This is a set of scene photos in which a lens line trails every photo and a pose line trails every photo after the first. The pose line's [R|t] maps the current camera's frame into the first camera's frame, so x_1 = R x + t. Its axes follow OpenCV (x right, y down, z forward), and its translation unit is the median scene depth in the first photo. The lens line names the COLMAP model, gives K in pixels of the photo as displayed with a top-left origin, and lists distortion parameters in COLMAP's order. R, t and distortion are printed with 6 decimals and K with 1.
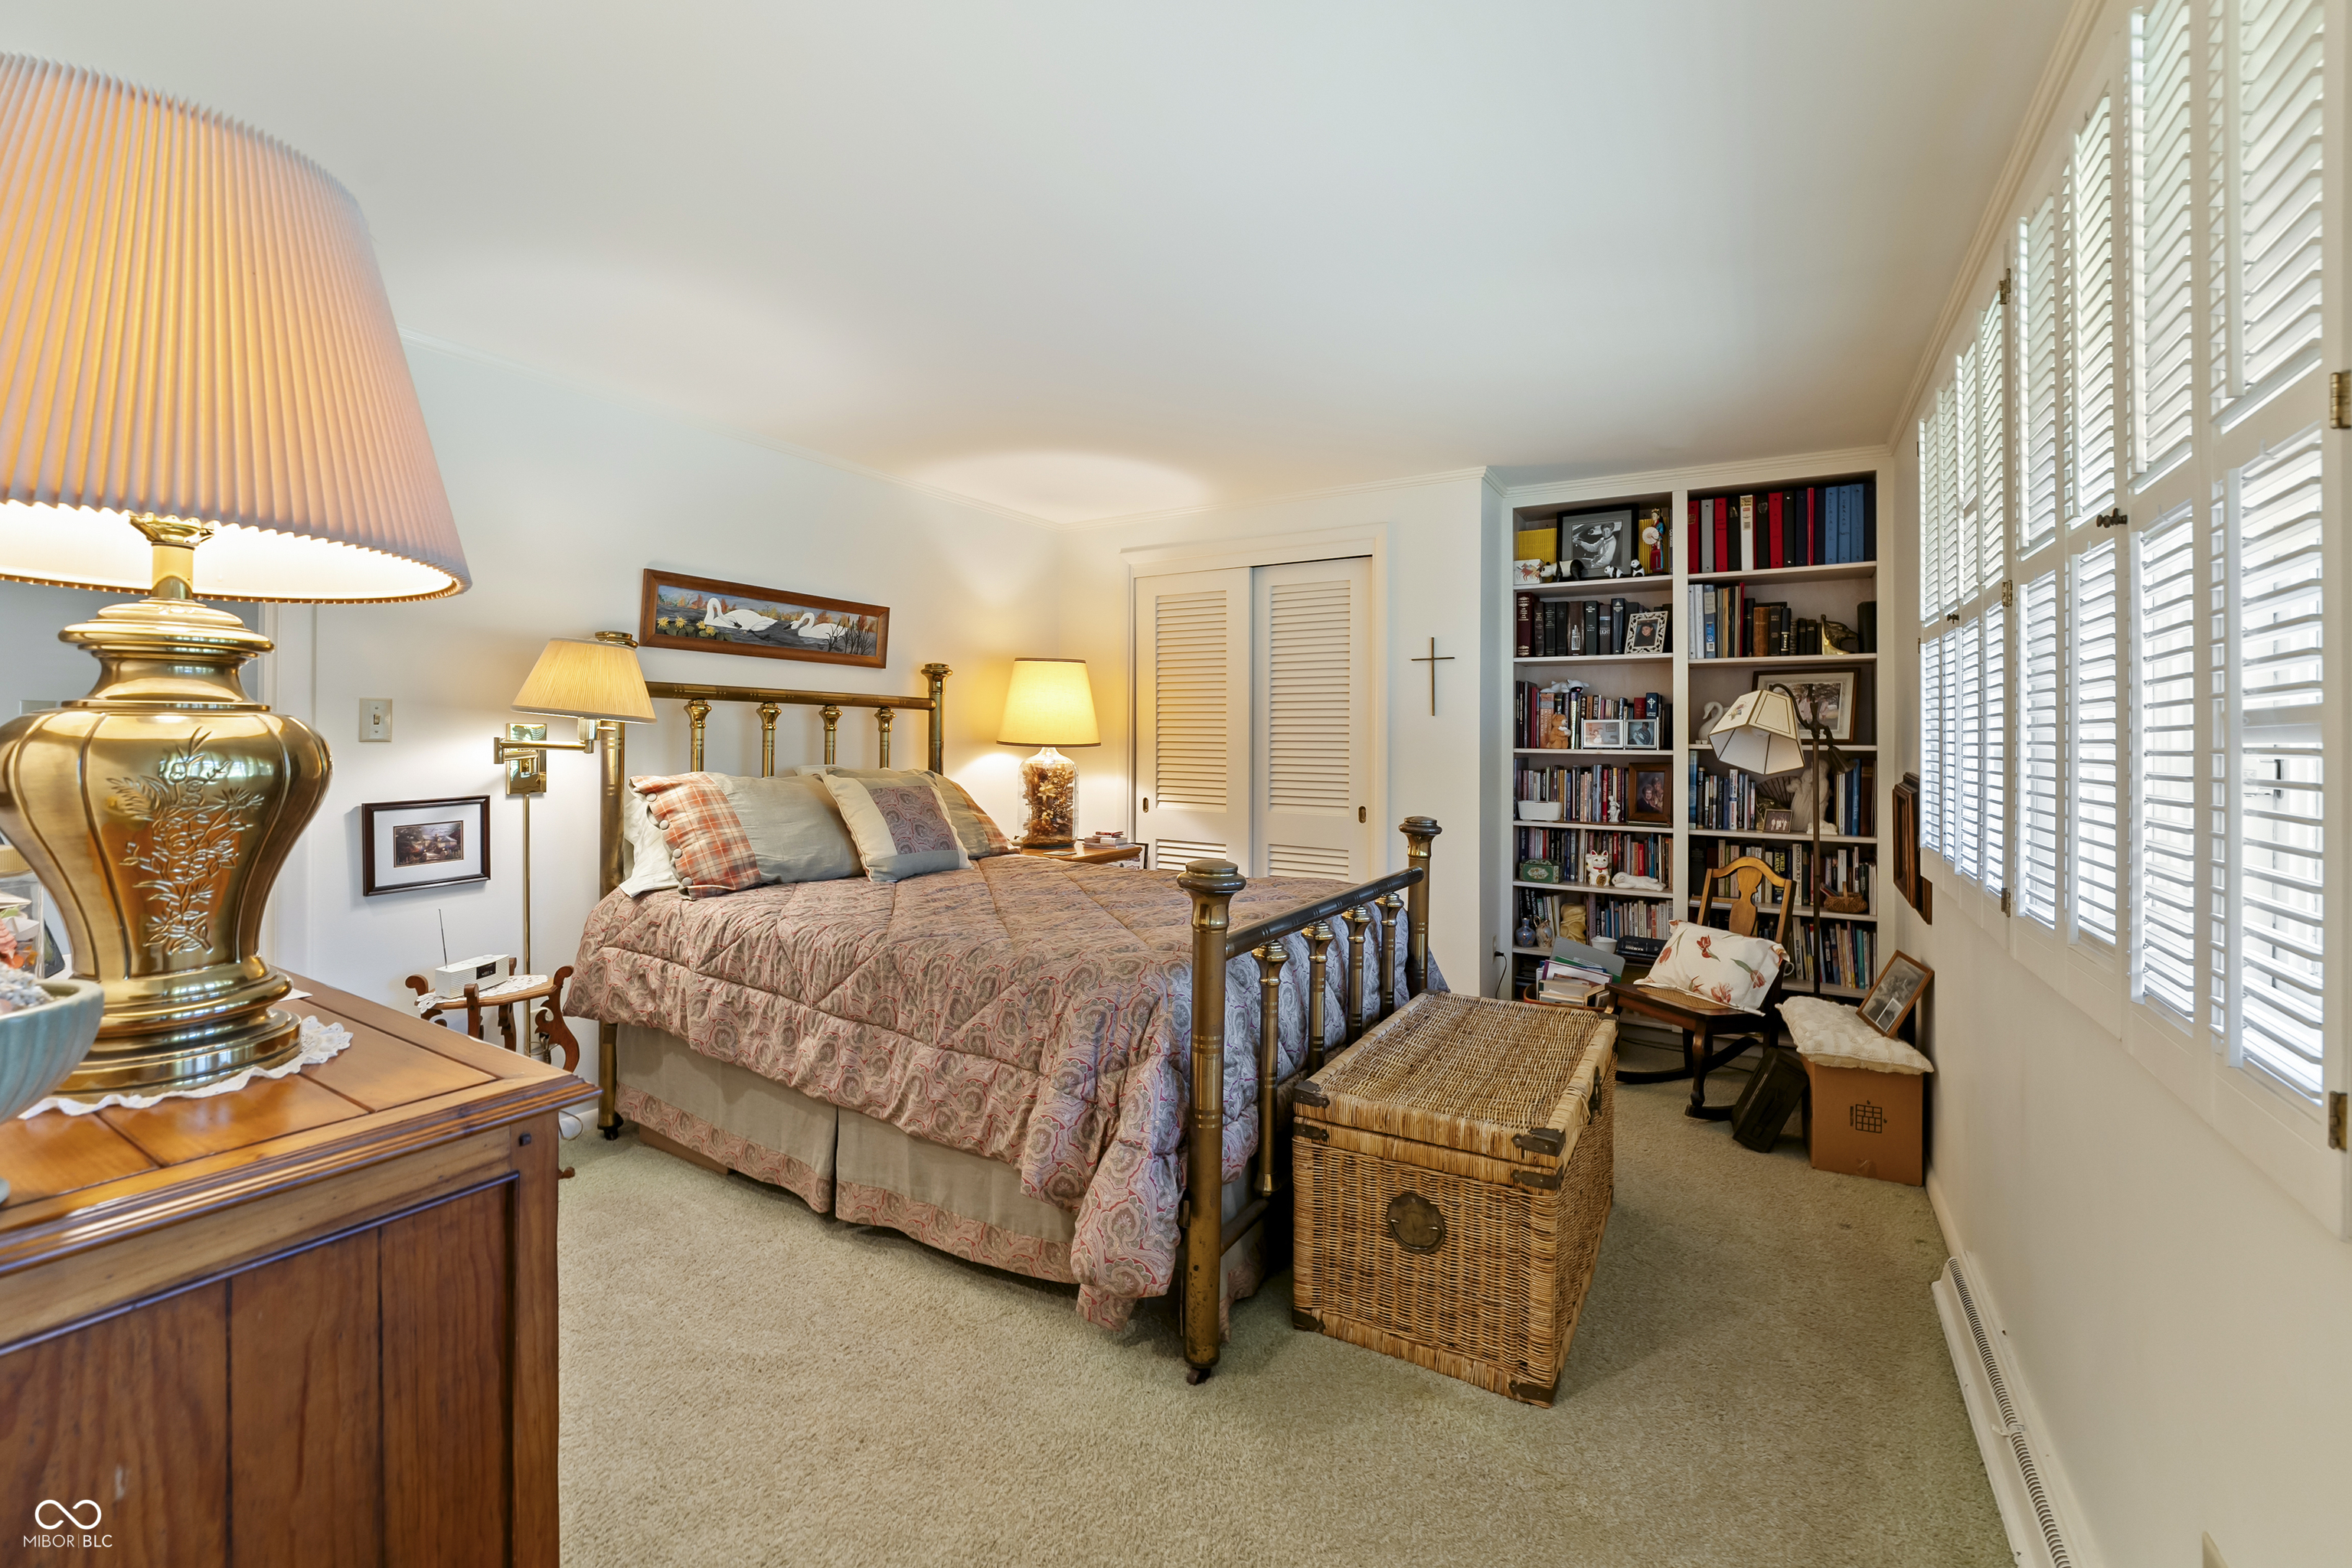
lens RADIAL K [[957.4, 0, 1194.0], [0, 957.4, 722.5], [0, 0, 1]] dist [-0.019970, 0.003560]
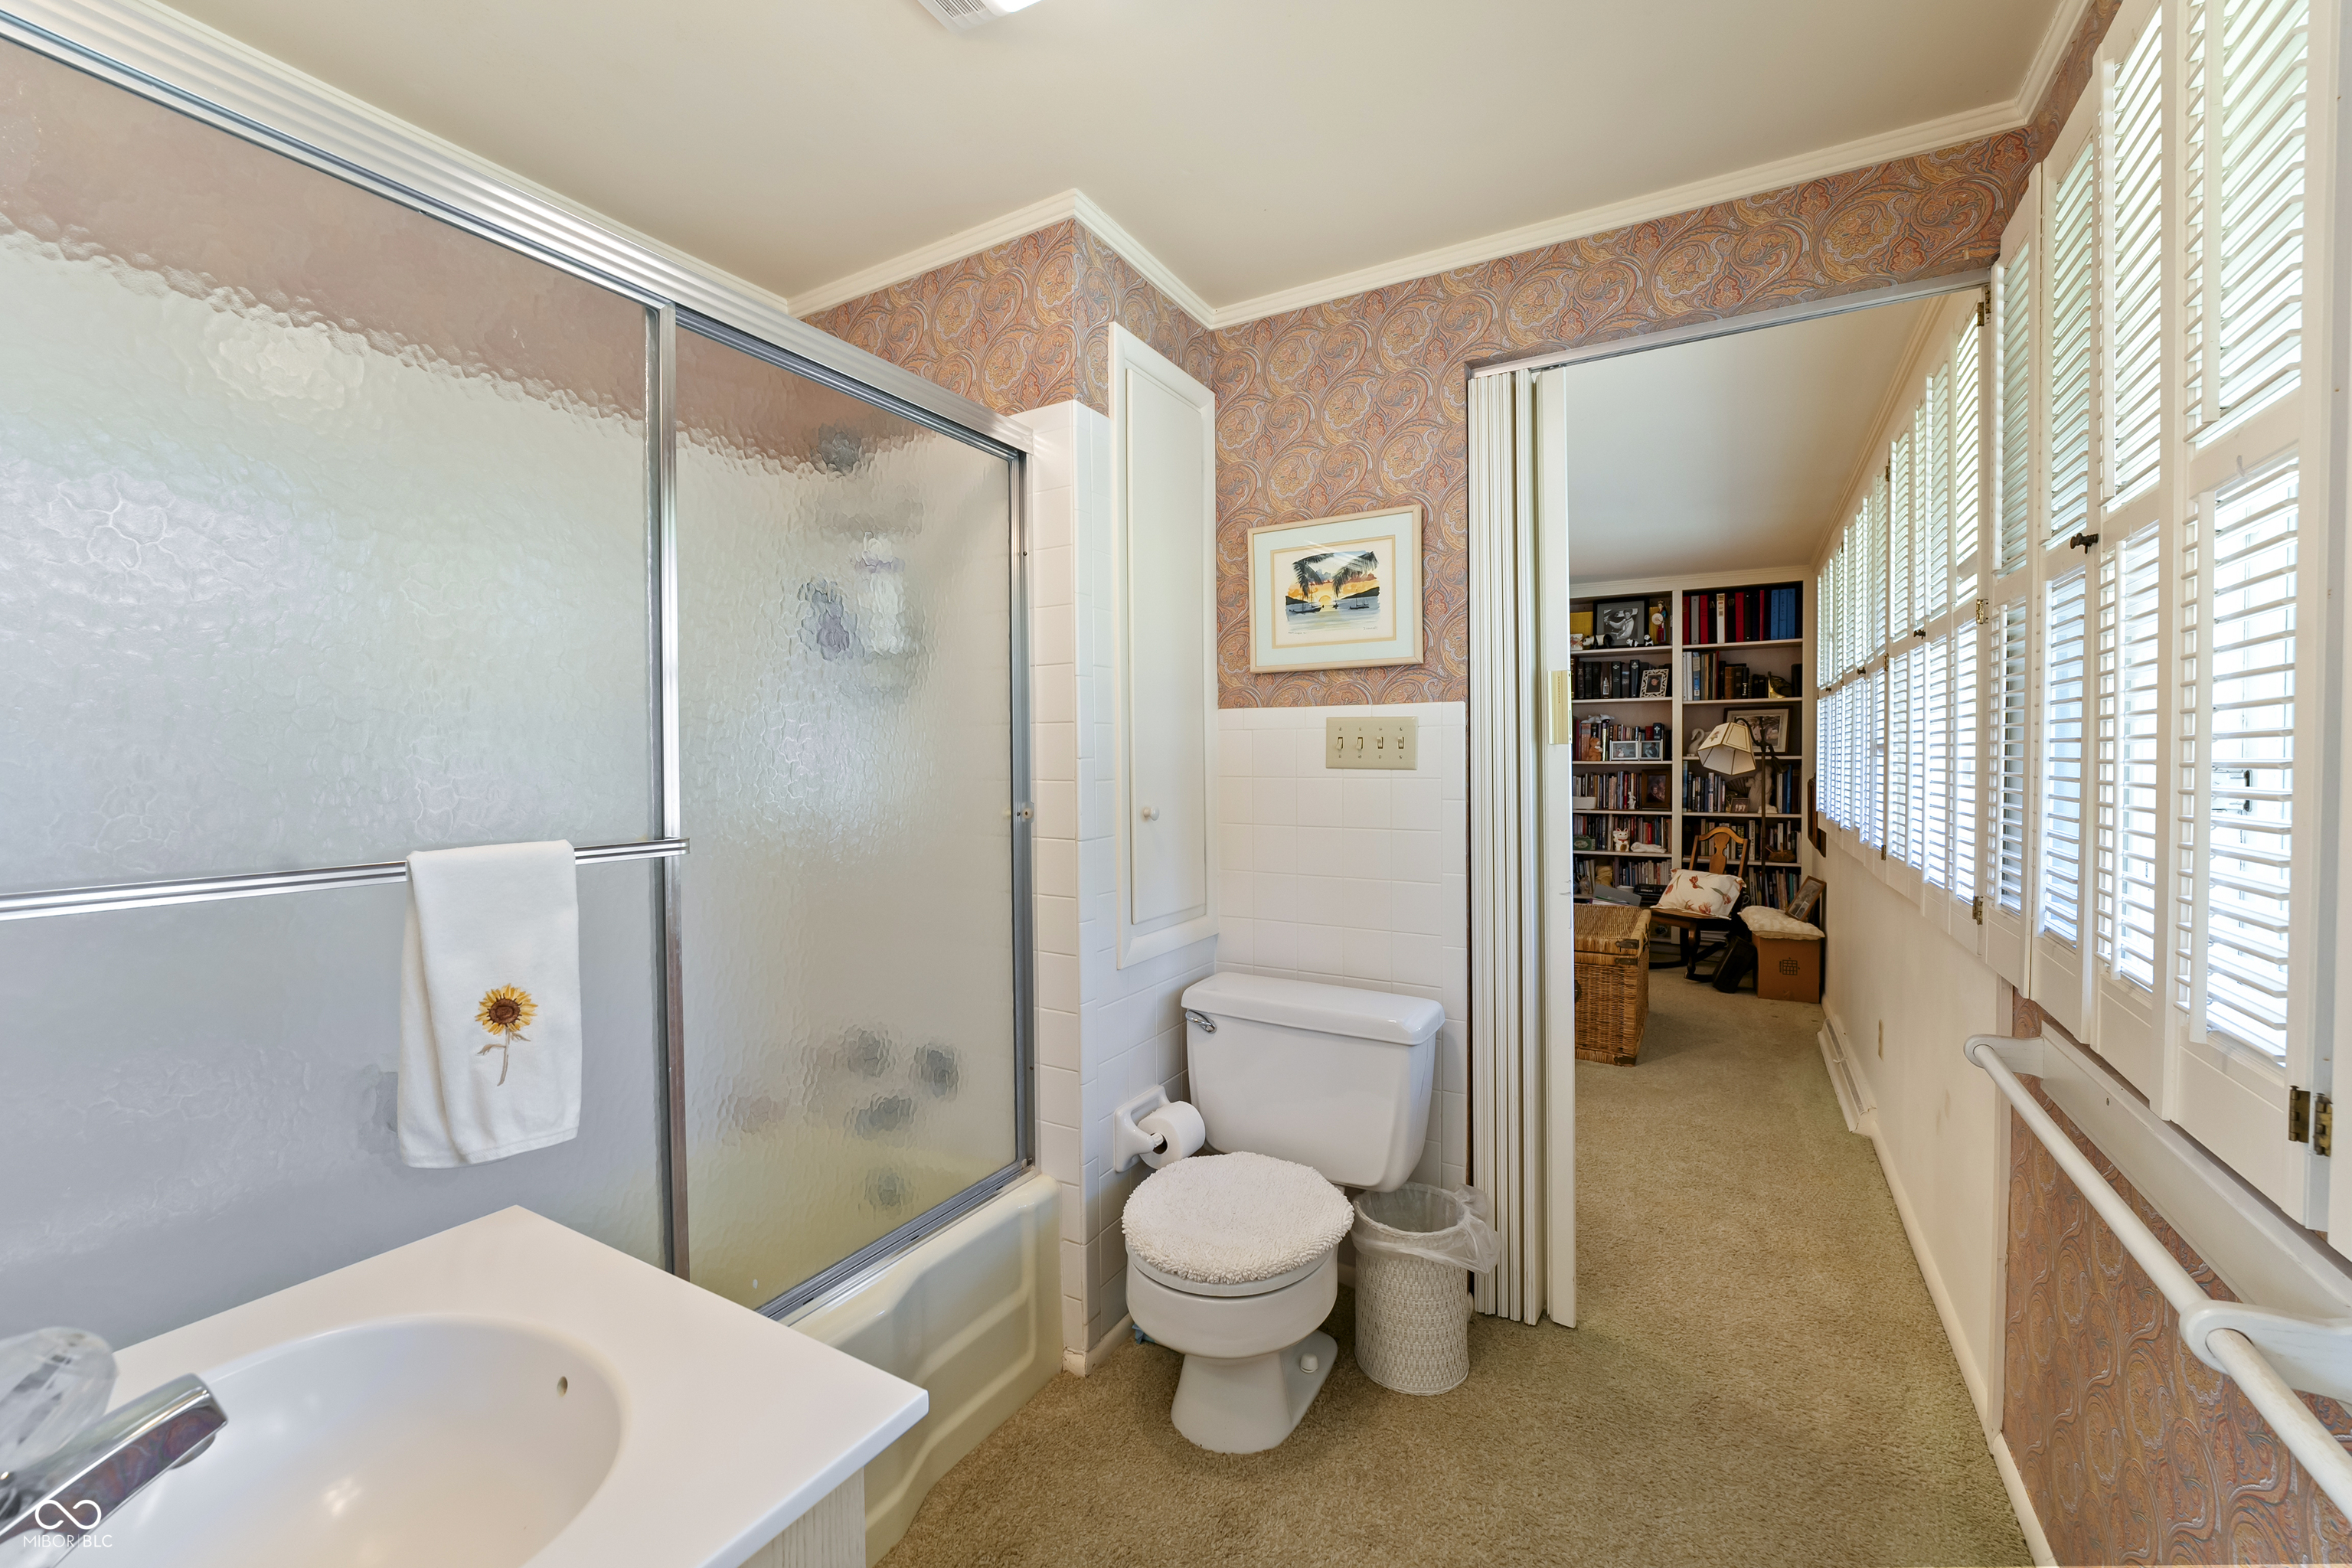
lens RADIAL K [[957.4, 0, 1182.6], [0, 957.4, 774.7], [0, 0, 1]] dist [-0.019970, 0.003560]
pose [[0.999742, -0.012022, 0.019290, -0.320271], [0.011439, 0.999482, 0.030075, -0.003390], [-0.019641, -0.029846, 0.999362, -0.526171]]
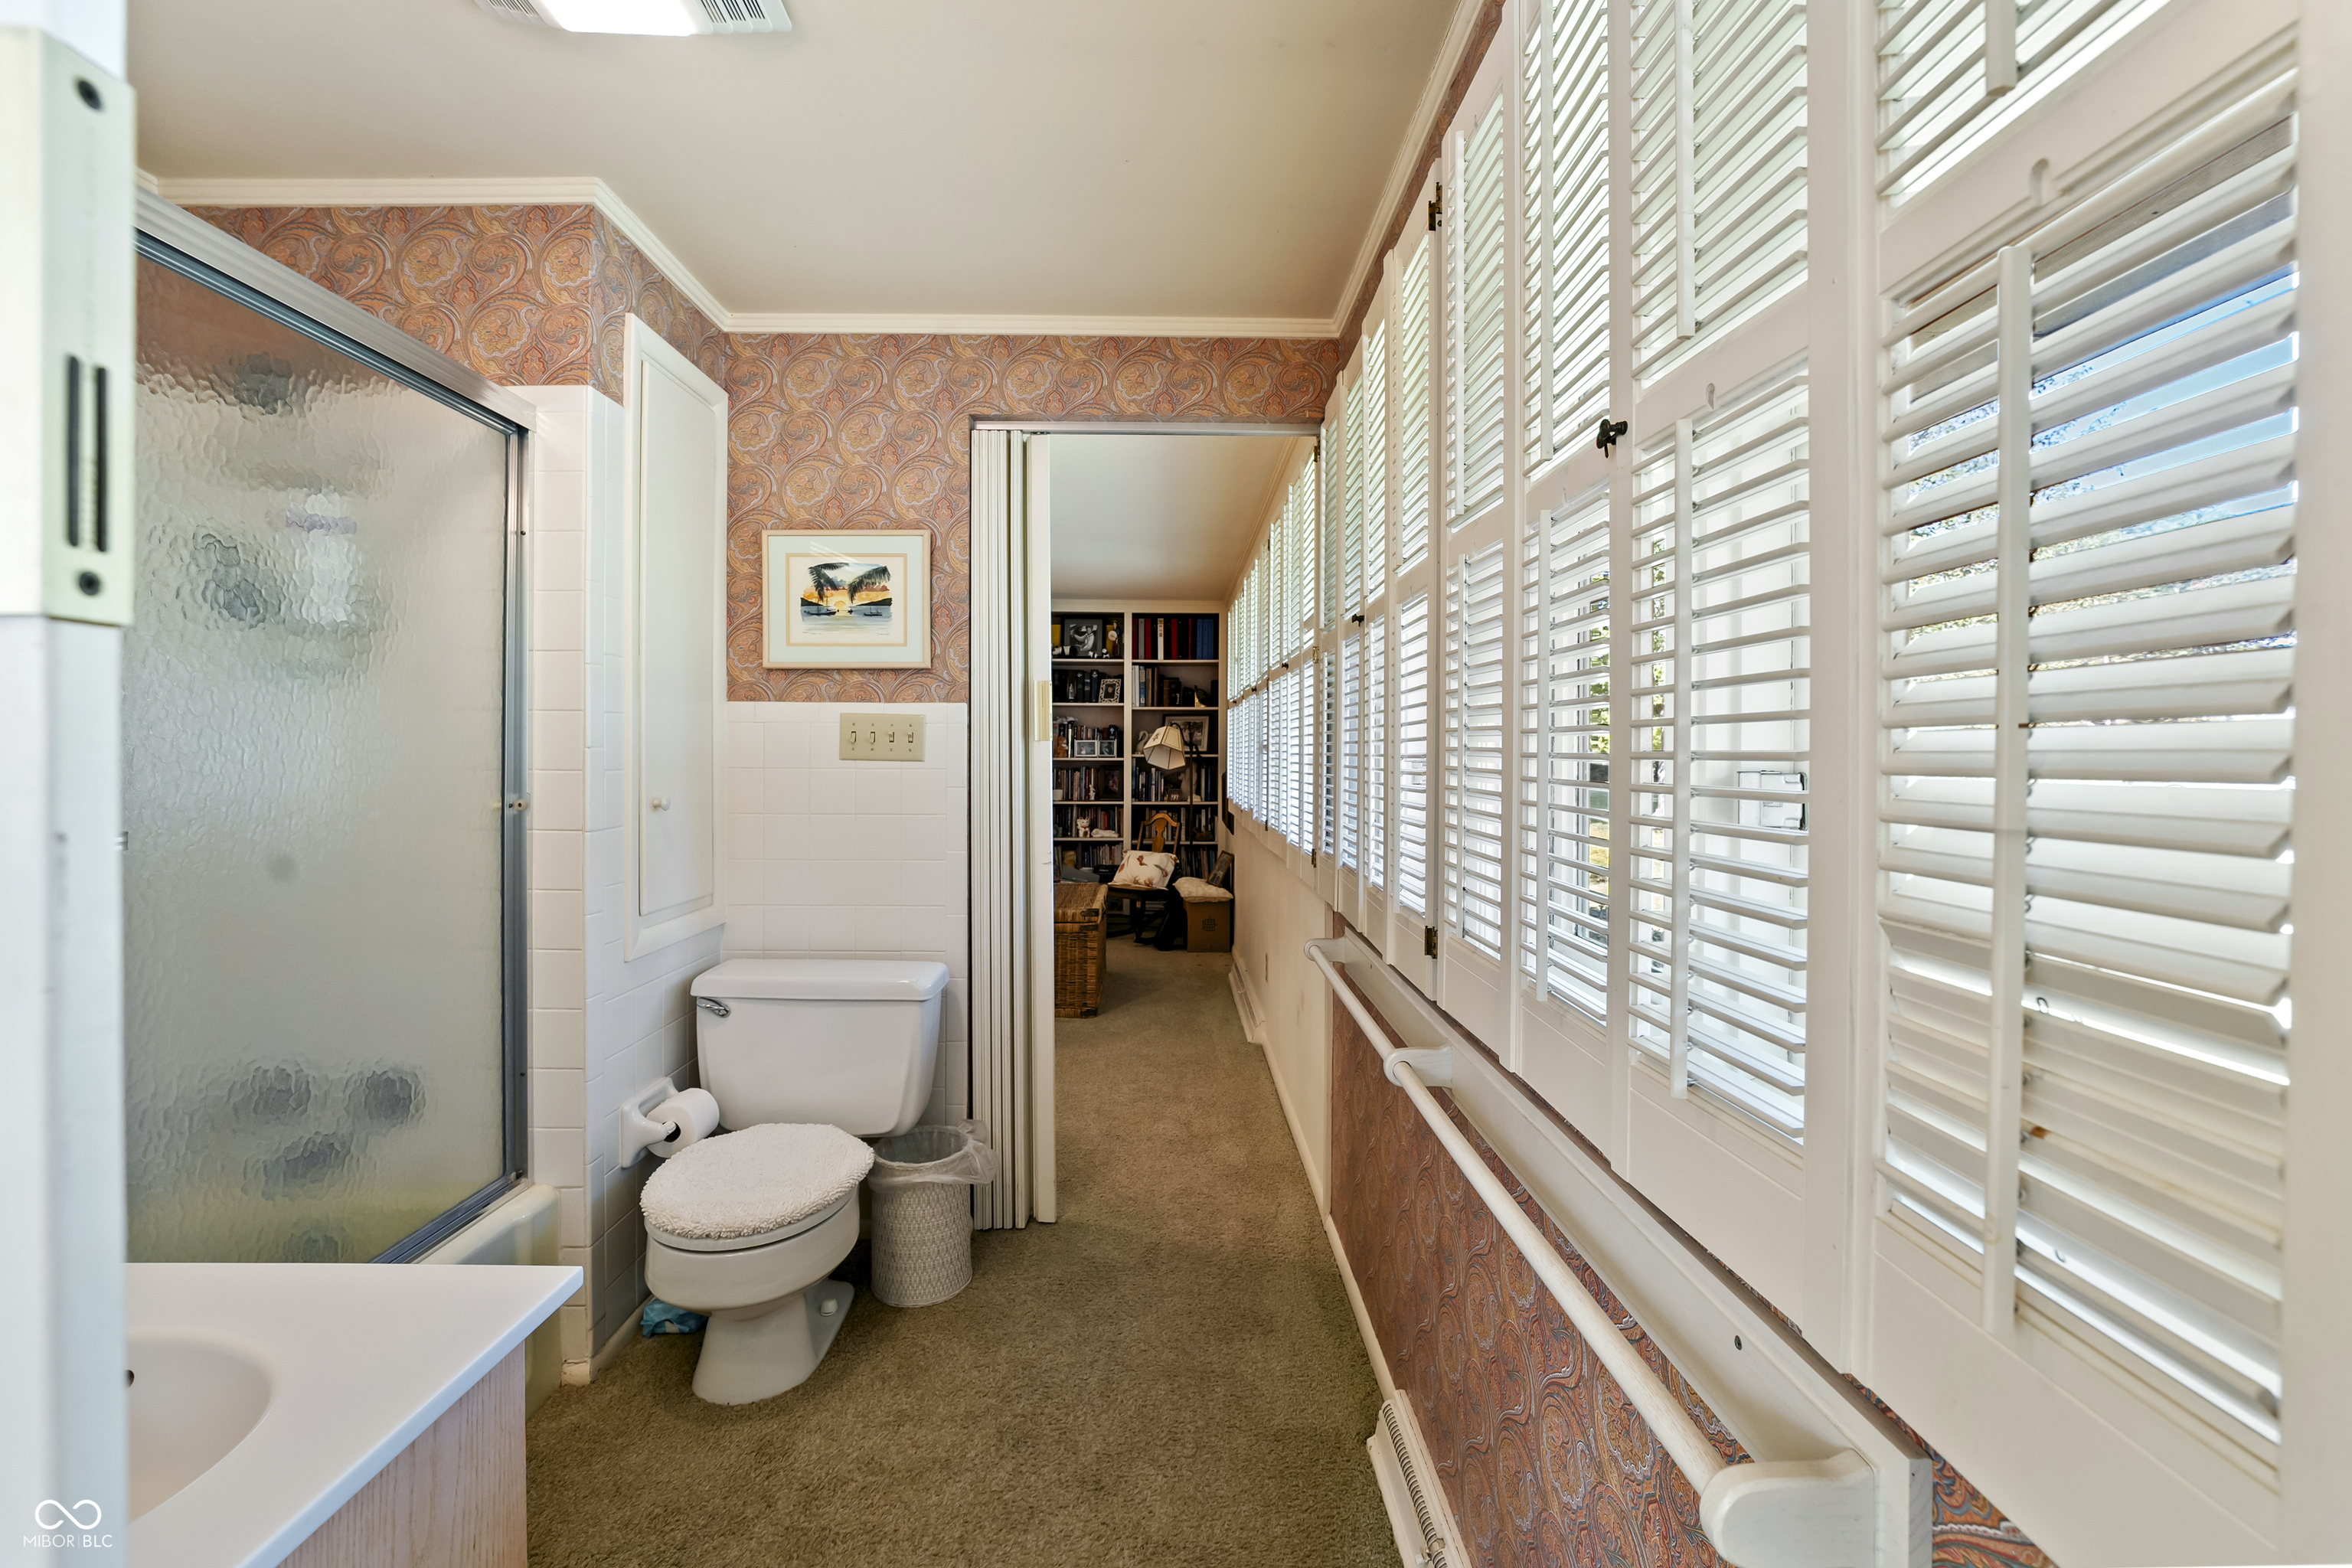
lens RADIAL K [[971.6, 0, 1189.0], [0, 971.6, 747.6], [0, 0, 1]] dist [-0.004469, -0.000344]
pose [[0.845811, 0.000712, 0.533482, -0.374288], [-0.004916, 0.999967, 0.006458, -0.002001], [-0.533460, -0.008085, 0.845787, -0.620505]]
